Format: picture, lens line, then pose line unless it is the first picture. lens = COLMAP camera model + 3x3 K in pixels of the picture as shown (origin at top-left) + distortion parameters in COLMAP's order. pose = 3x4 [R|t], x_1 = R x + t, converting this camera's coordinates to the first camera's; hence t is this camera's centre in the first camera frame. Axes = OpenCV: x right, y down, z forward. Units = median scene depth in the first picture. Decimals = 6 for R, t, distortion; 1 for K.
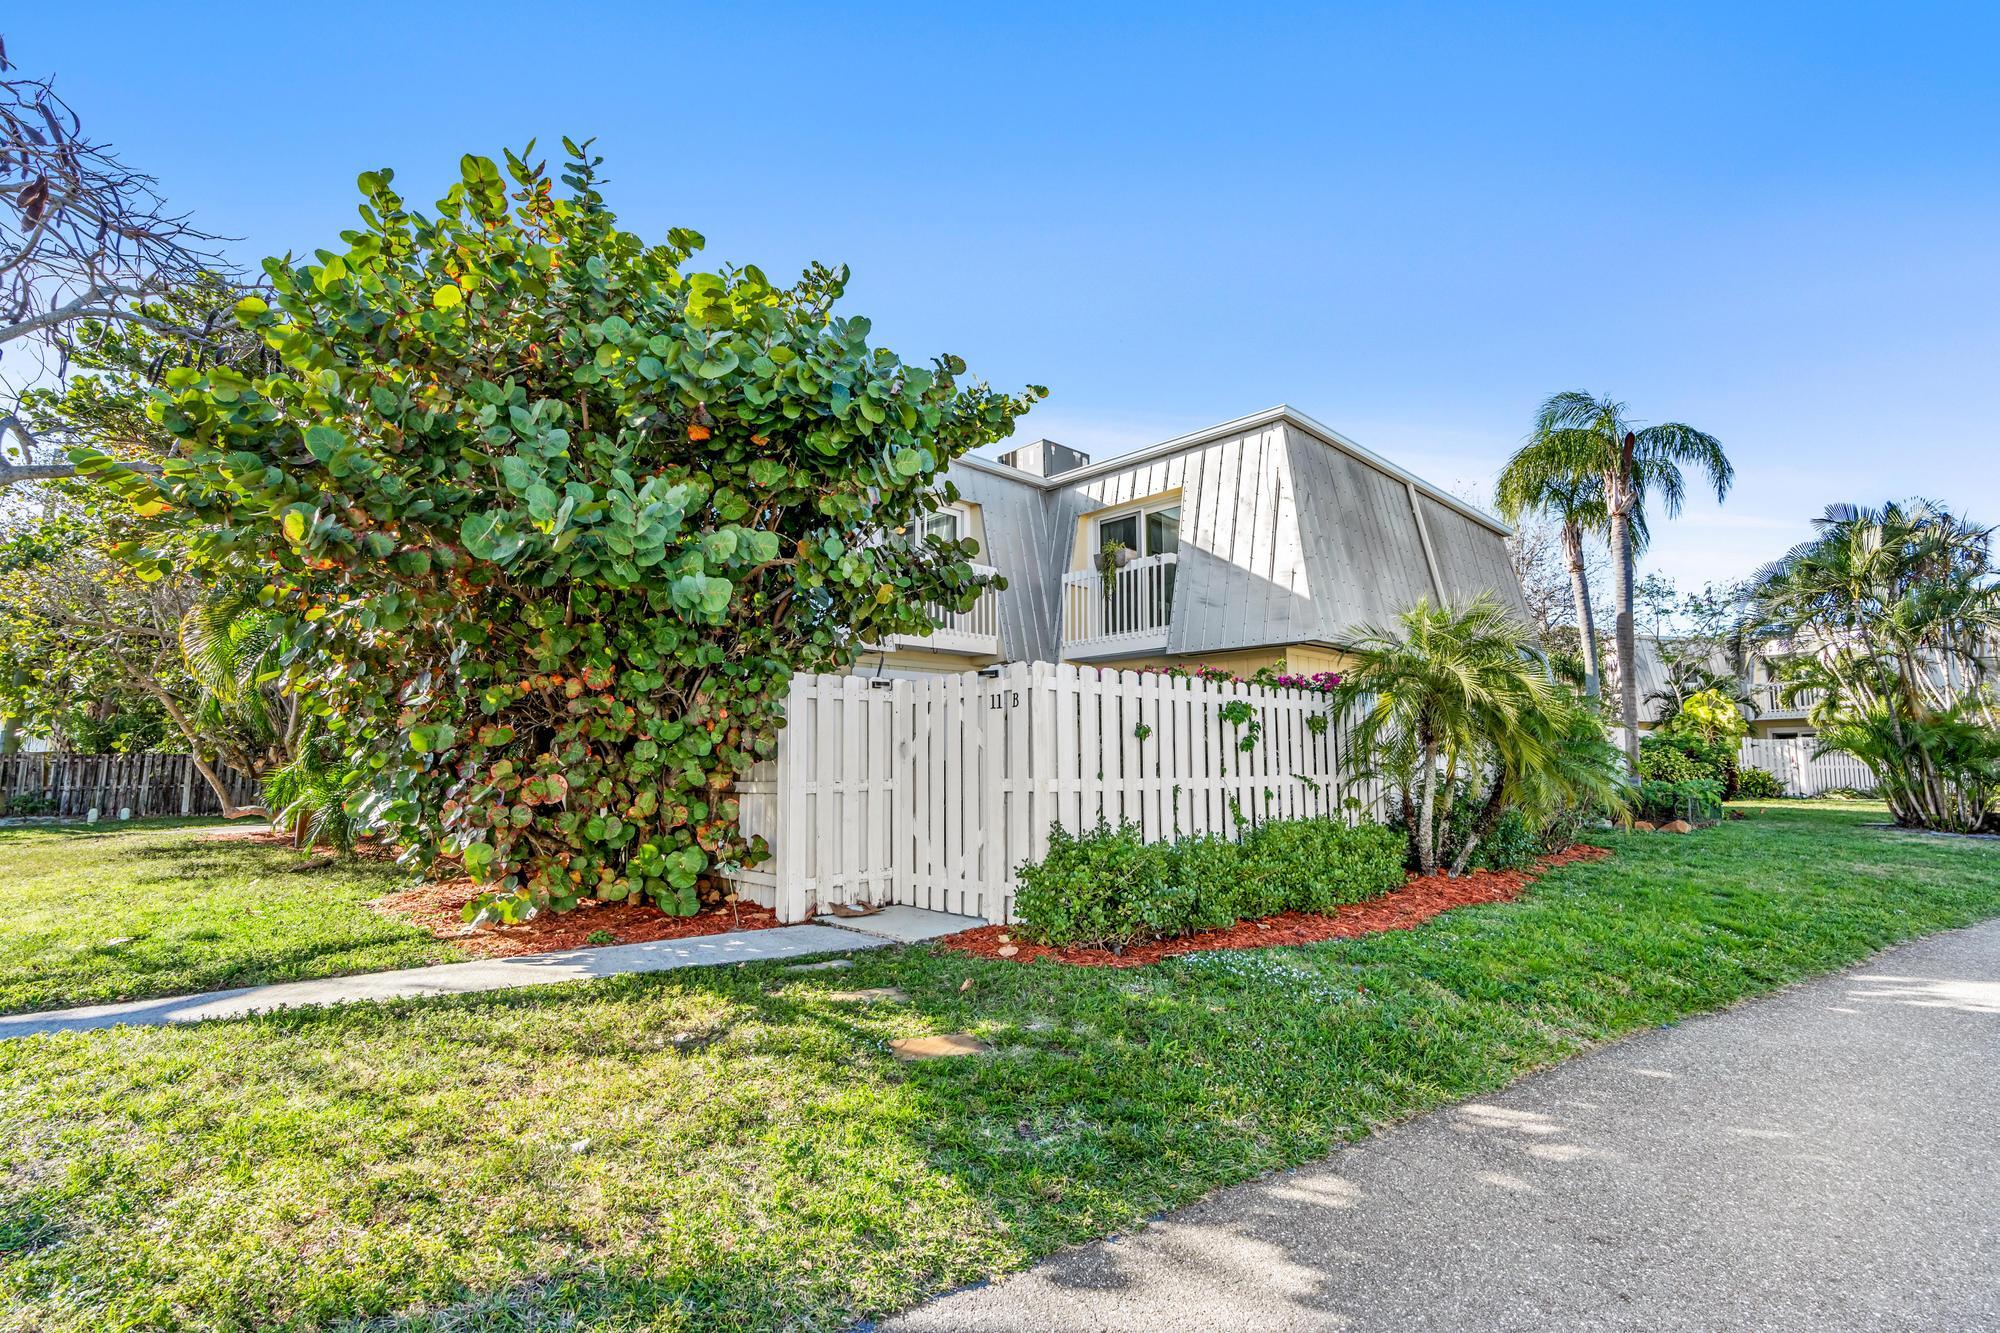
lens RADIAL K [[907.1, 0, 997.1], [0, 907.1, 669.3], [0, 0, 1]] dist [-0.009357, 0.004067]
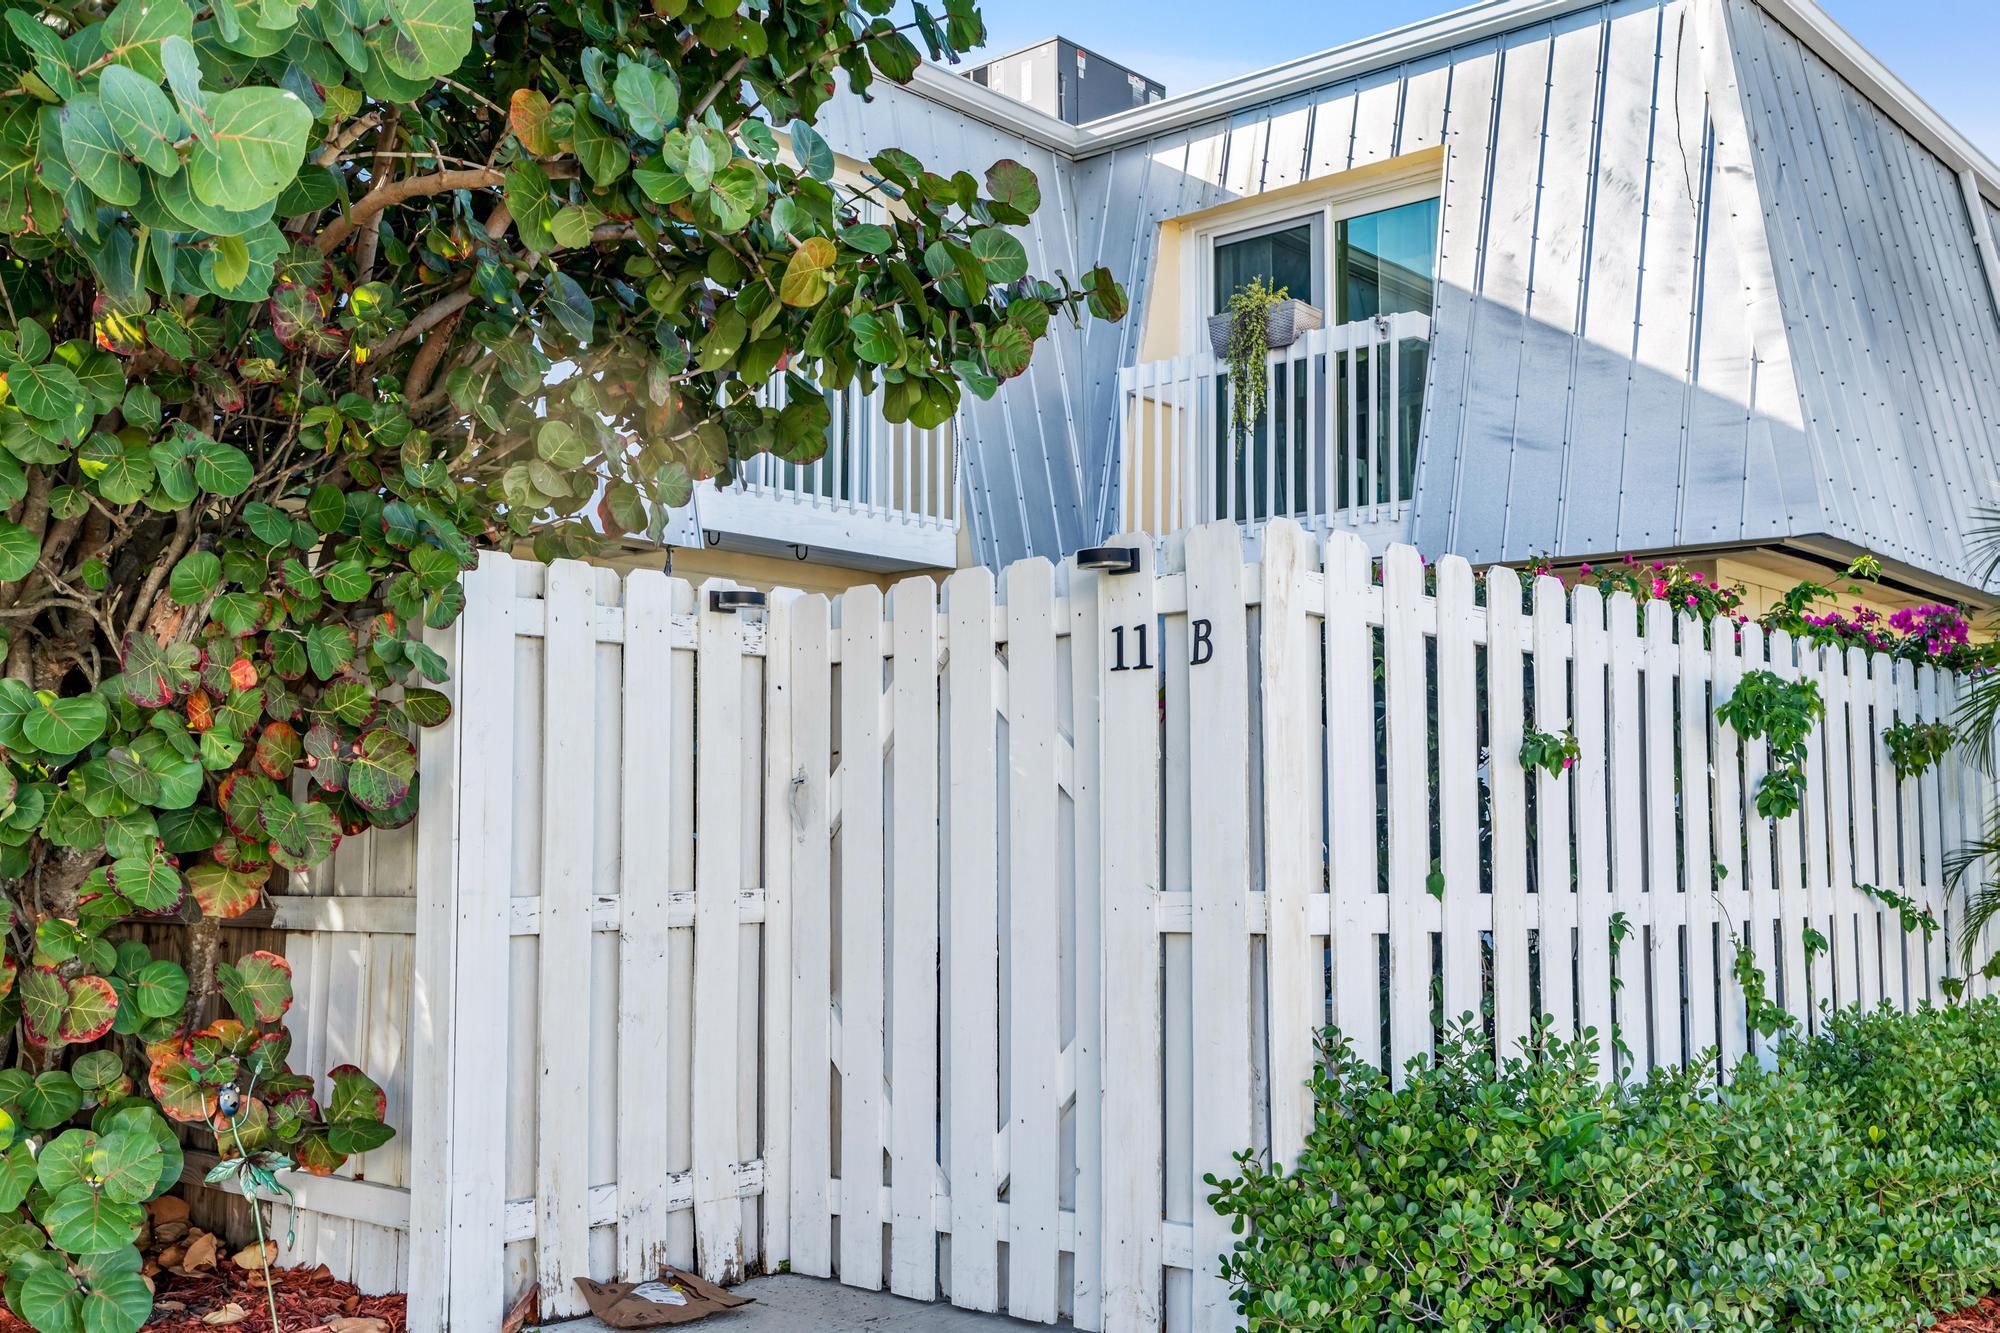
lens RADIAL K [[2007.2, 0, 1003.5], [0, 2007.2, 669.4], [0, 0, 1]] dist [0.012919, 0.000000]
pose [[0.996495, 0.015880, 0.082132, -0.094862], [-0.016786, 0.999806, 0.010349, 0.033591], [-0.081952, -0.011692, 0.996568, 0.280979]]
